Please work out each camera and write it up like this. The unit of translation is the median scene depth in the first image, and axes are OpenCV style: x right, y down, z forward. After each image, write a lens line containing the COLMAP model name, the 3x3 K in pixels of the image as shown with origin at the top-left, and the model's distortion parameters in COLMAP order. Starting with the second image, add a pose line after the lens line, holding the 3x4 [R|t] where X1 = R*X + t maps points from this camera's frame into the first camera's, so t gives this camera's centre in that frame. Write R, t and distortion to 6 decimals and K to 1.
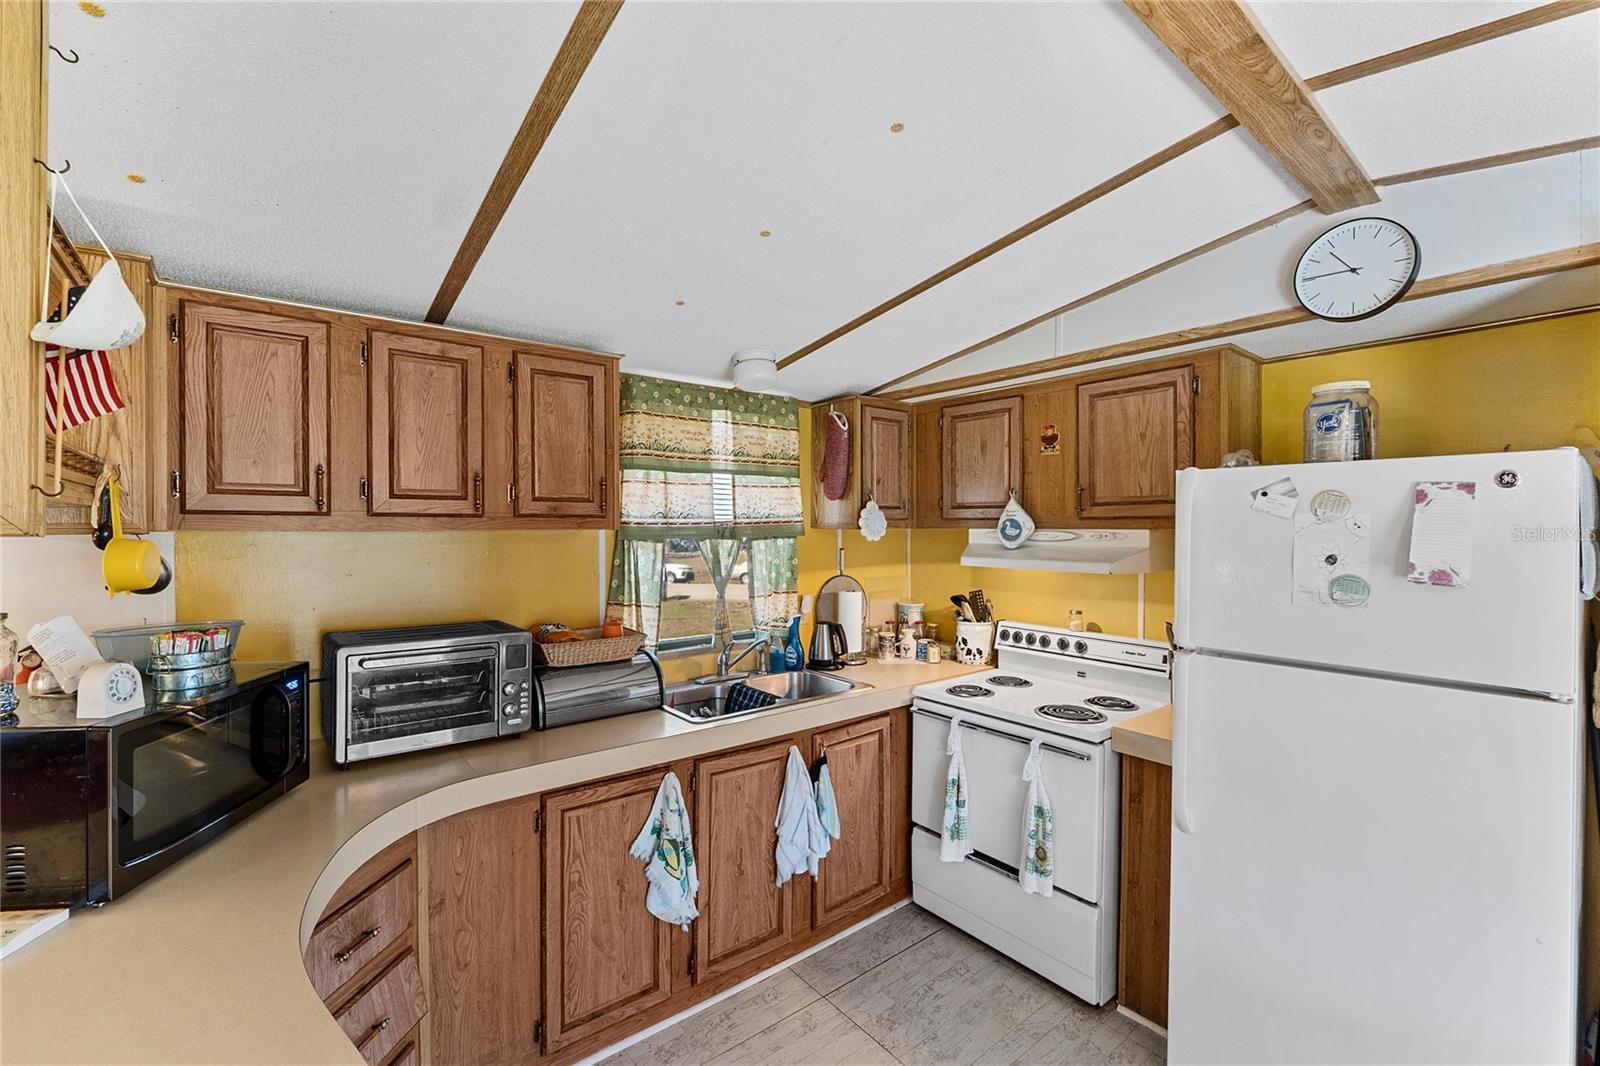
lens RADIAL K [[667.4, 0, 790.7], [0, 667.4, 528.8], [0, 0, 1]] dist [-0.006878, -0.000759]
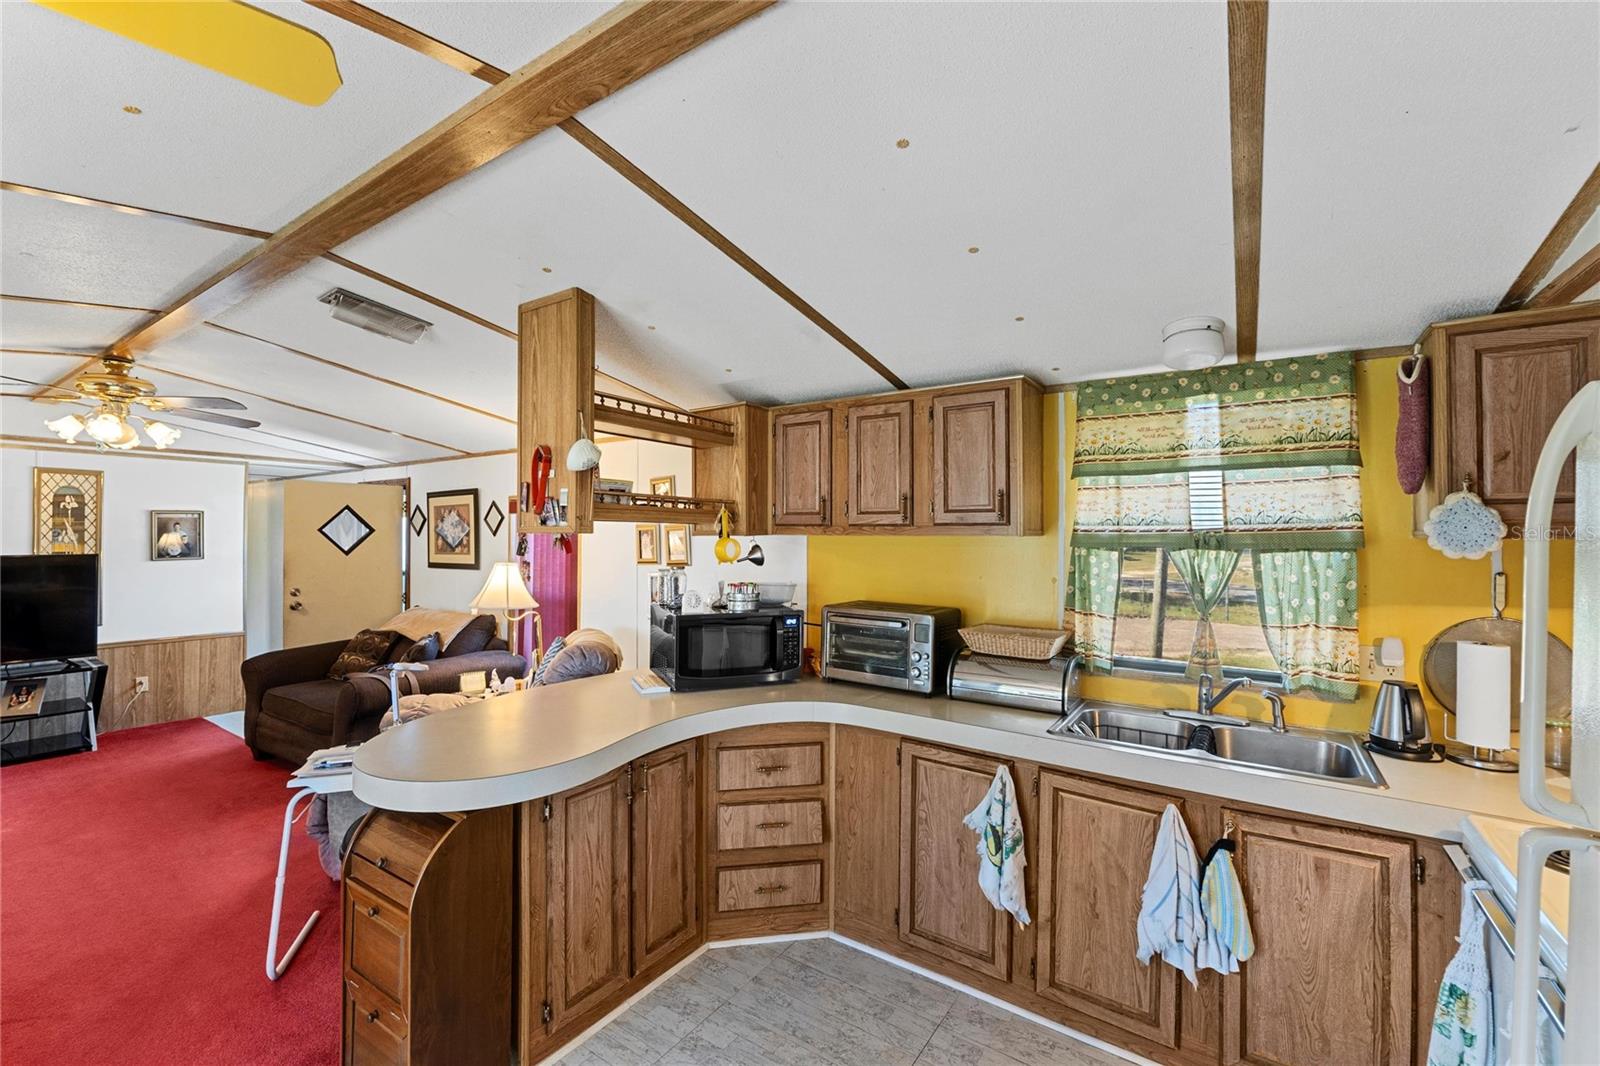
lens RADIAL K [[667.4, 0, 791.4], [0, 667.4, 528.9], [0, 0, 1]] dist [-0.006878, -0.000759]
pose [[0.292190, -0.008071, -0.956326, 0.577015], [-0.010465, 0.999878, -0.011636, 0.004990], [0.956303, 0.013408, 0.292069, 0.285612]]
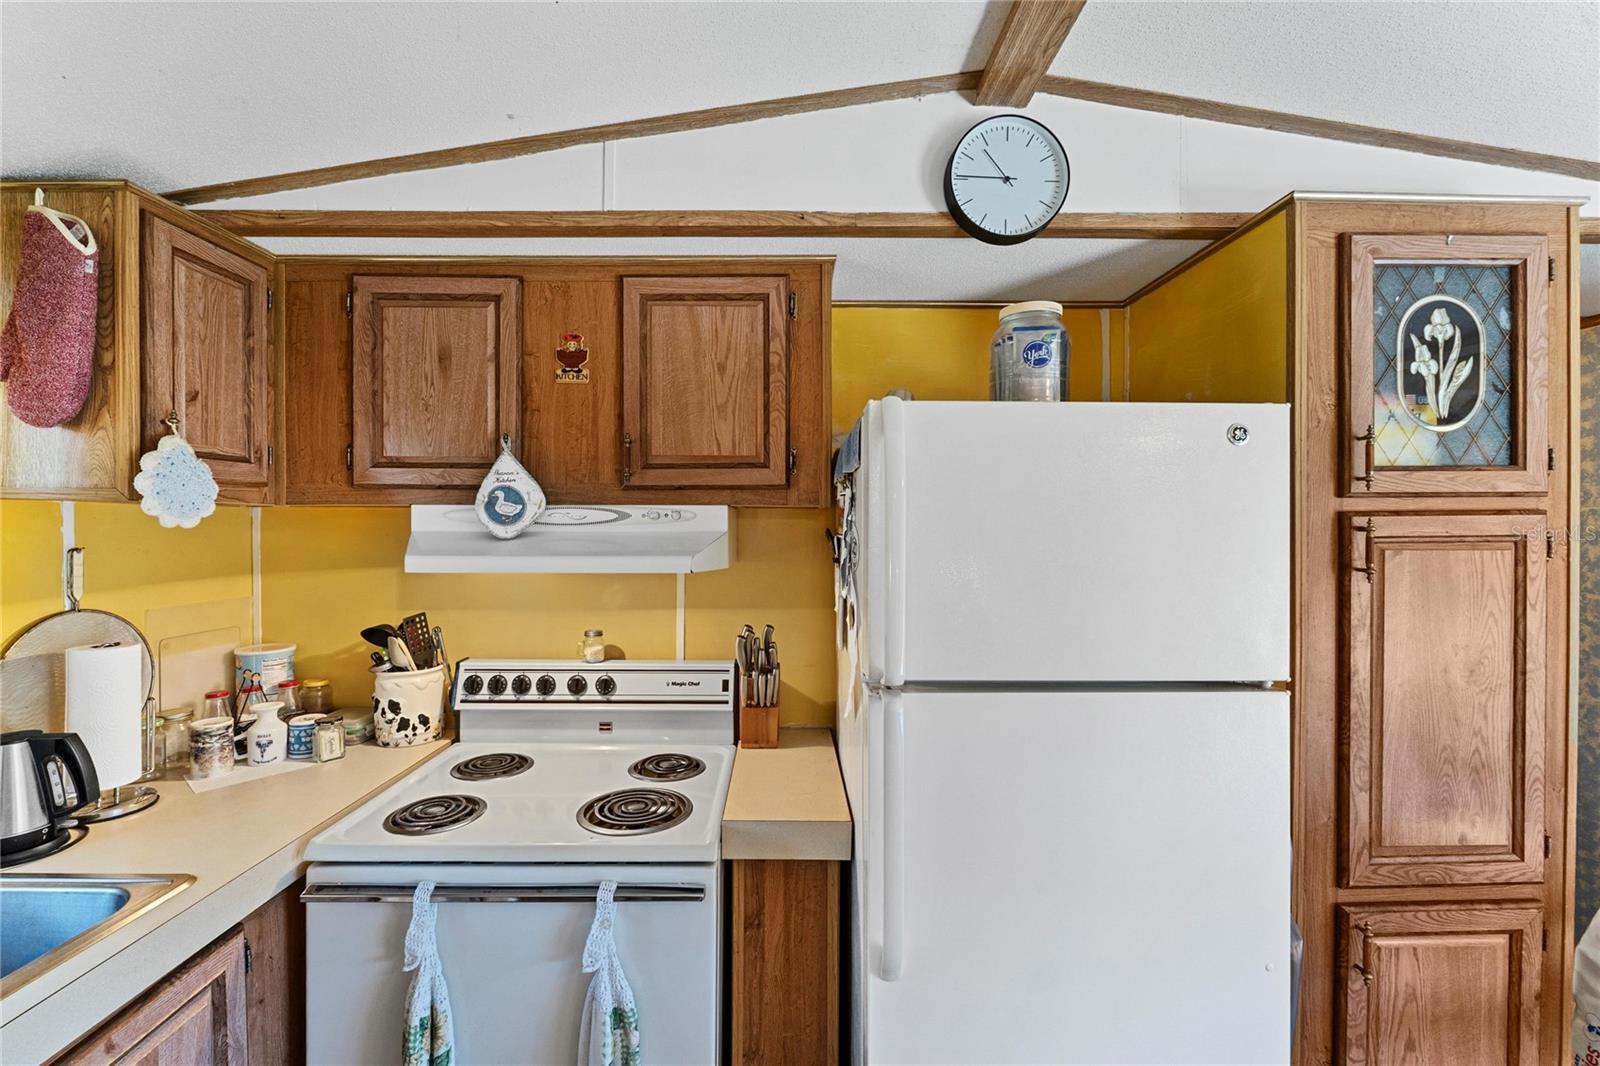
lens RADIAL K [[667.4, 0, 794.2], [0, 667.4, 528.3], [0, 0, 1]] dist [-0.006878, -0.000759]
pose [[0.614701, -0.004951, 0.788745, 0.031773], [0.002826, 0.999988, 0.004075, 0.020143], [-0.788755, -0.000275, 0.614707, 0.466230]]
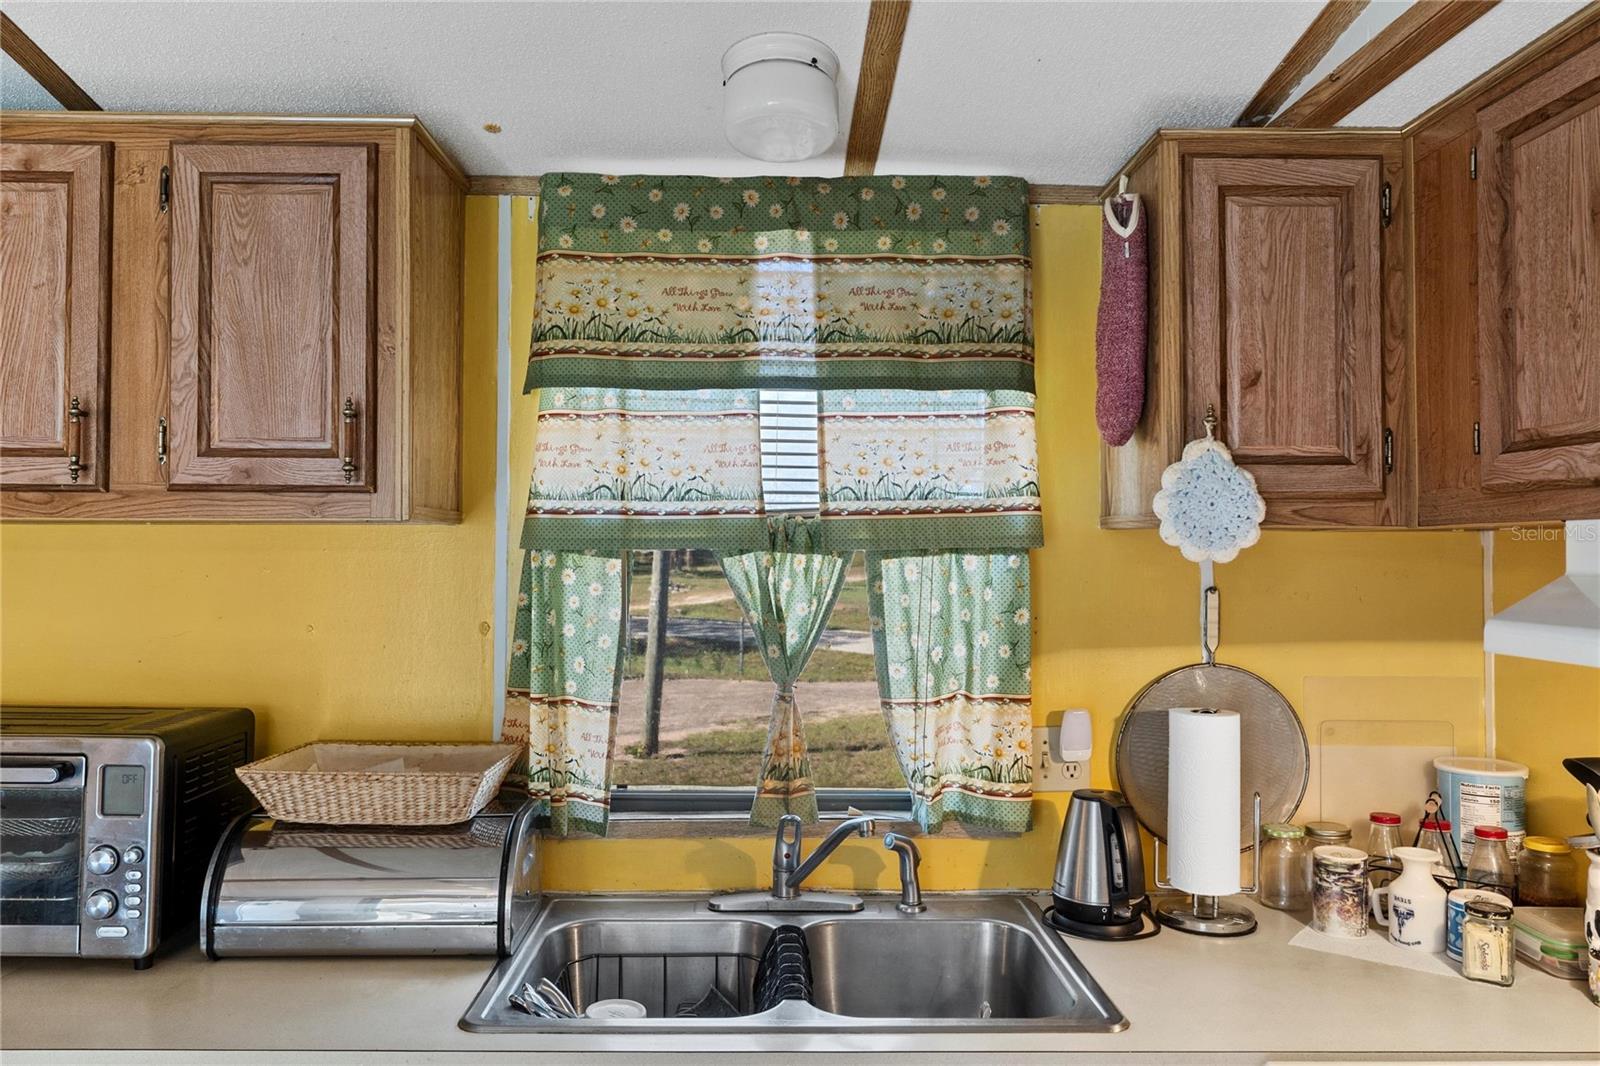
lens RADIAL K [[1141.2, 0, 788.7], [0, 1141.2, 528.2], [0, 0, 1]] dist [-0.001759, -0.003536]
pose [[0.798015, -0.009037, -0.602570, 0.331207], [-0.008936, 0.999600, -0.026826, 0.020600], [0.602571, 0.026793, 0.797615, 0.489124]]
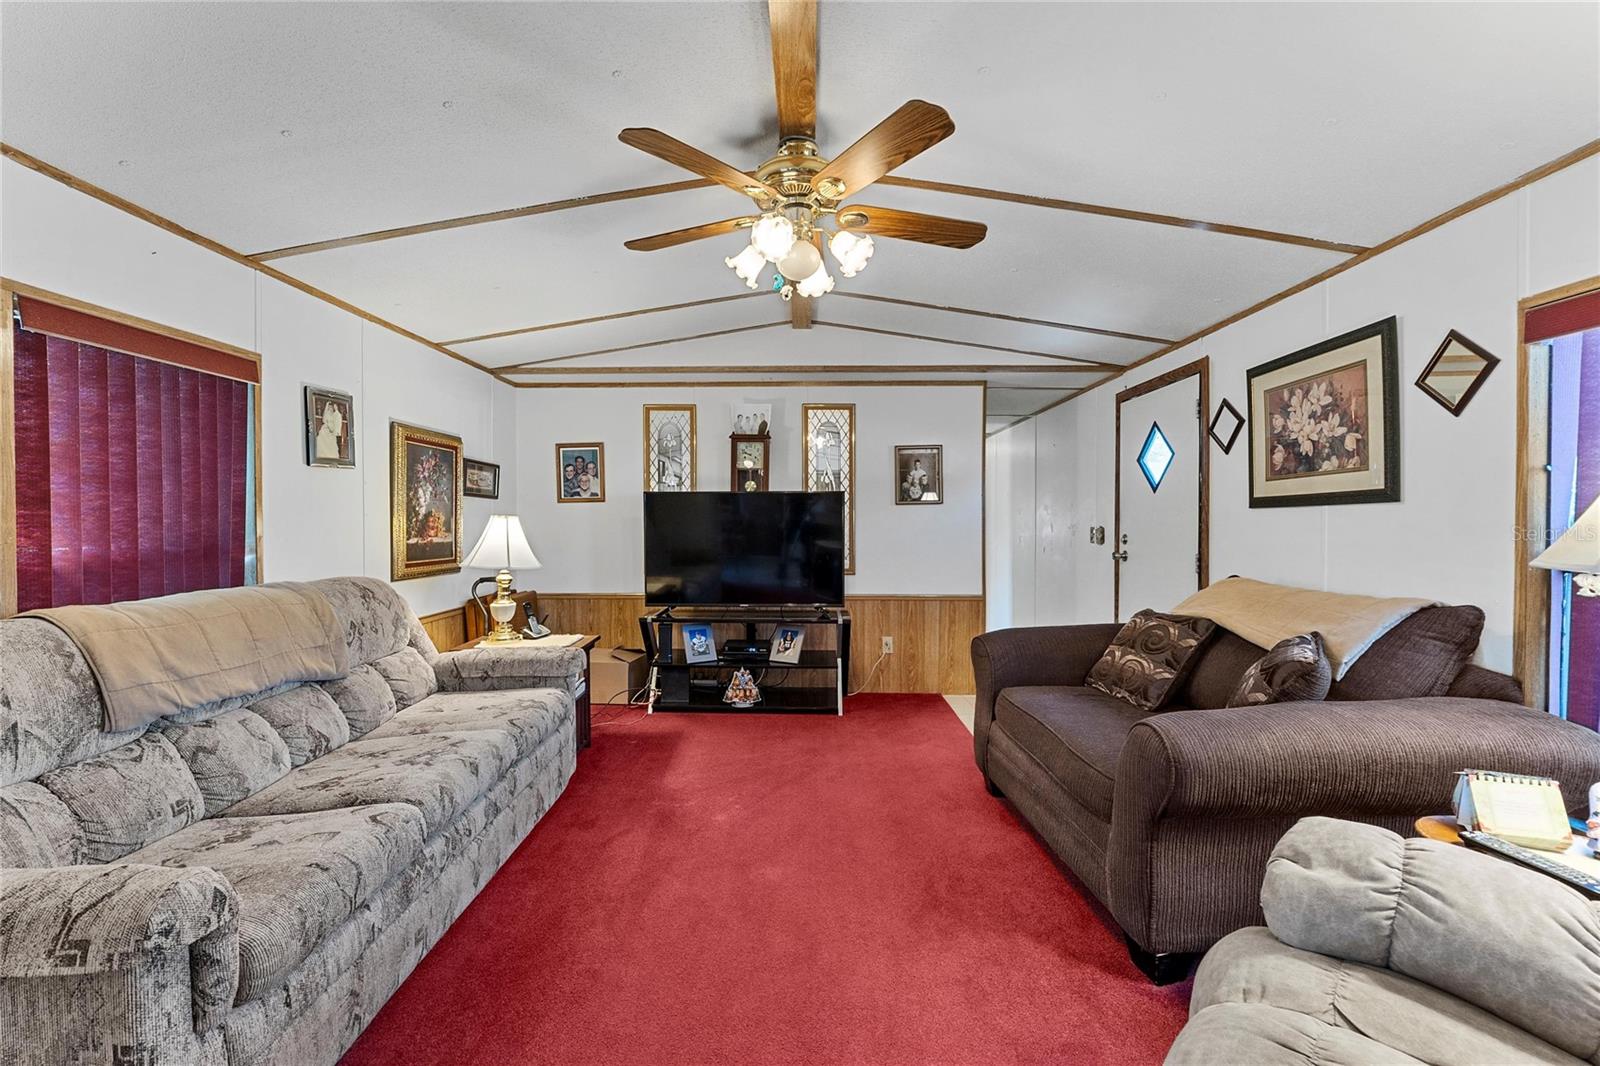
lens RADIAL K [[667.4, 0, 794.0], [0, 667.4, 530.8], [0, 0, 1]] dist [-0.006878, -0.000759]
pose [[-0.637093, 0.011938, -0.770694, -0.390068], [-0.005217, 0.999790, 0.019800, 0.135019], [0.770769, 0.016635, -0.636897, -0.068933]]
